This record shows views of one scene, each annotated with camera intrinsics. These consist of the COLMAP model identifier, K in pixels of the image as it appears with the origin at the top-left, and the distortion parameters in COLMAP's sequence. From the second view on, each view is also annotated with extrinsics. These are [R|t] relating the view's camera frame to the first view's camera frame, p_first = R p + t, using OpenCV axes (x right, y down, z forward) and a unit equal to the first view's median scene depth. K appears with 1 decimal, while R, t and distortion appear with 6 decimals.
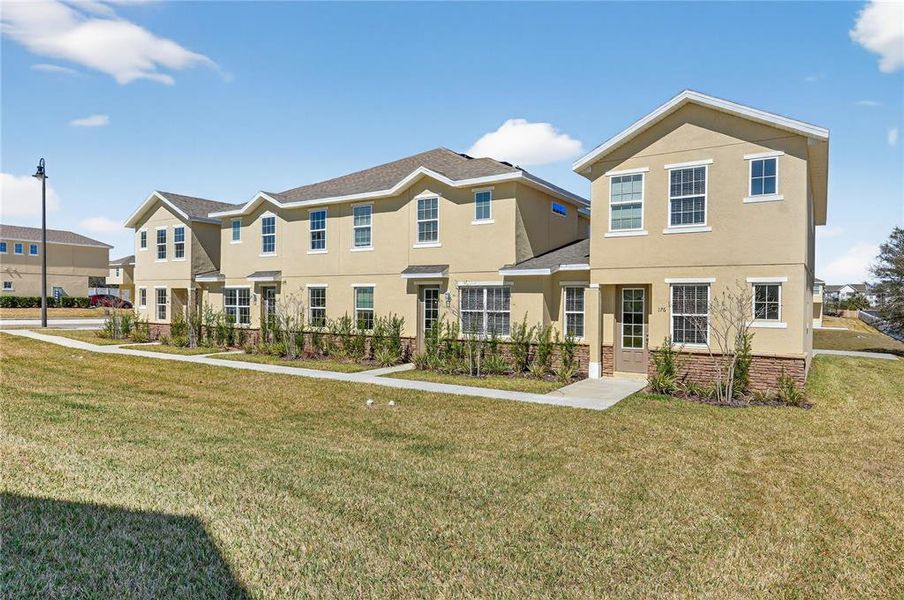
lens RADIAL K [[560.2, 0, 452.0], [0, 560.2, 305.6], [0, 0, 1]] dist [-0.005278, 0.004013]
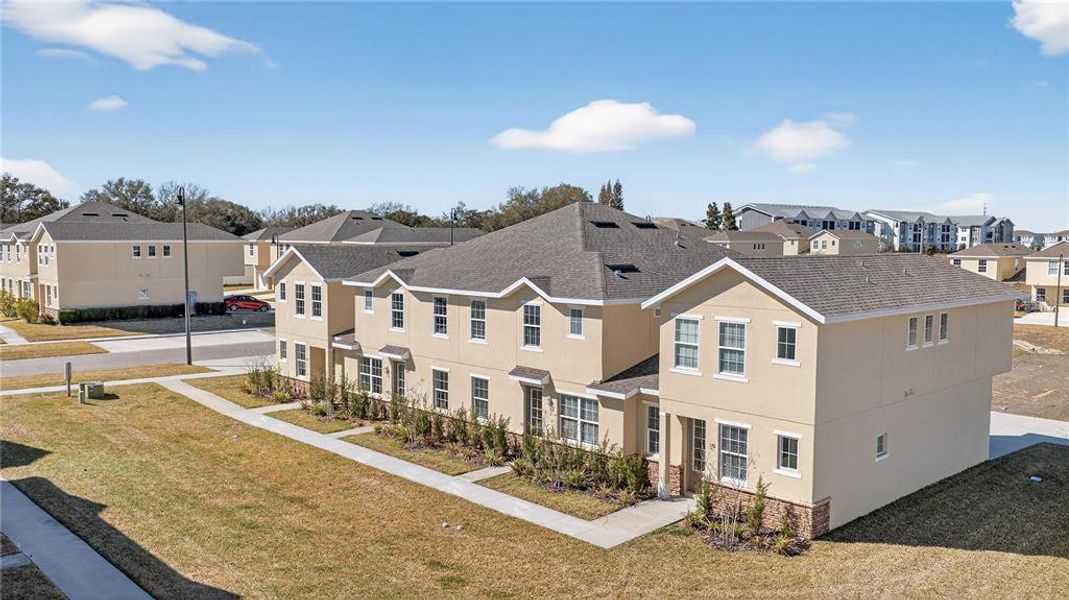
lens RADIAL K [[858.9, 0, 536.2], [0, 858.9, 296.4], [0, 0, 1]] dist [0.057385, -0.005065]
pose [[0.976561, 0.009908, -0.215012, 0.266308], [0.003586, 0.998052, 0.062282, -0.263818], [0.215210, -0.061593, 0.974624, -0.486096]]
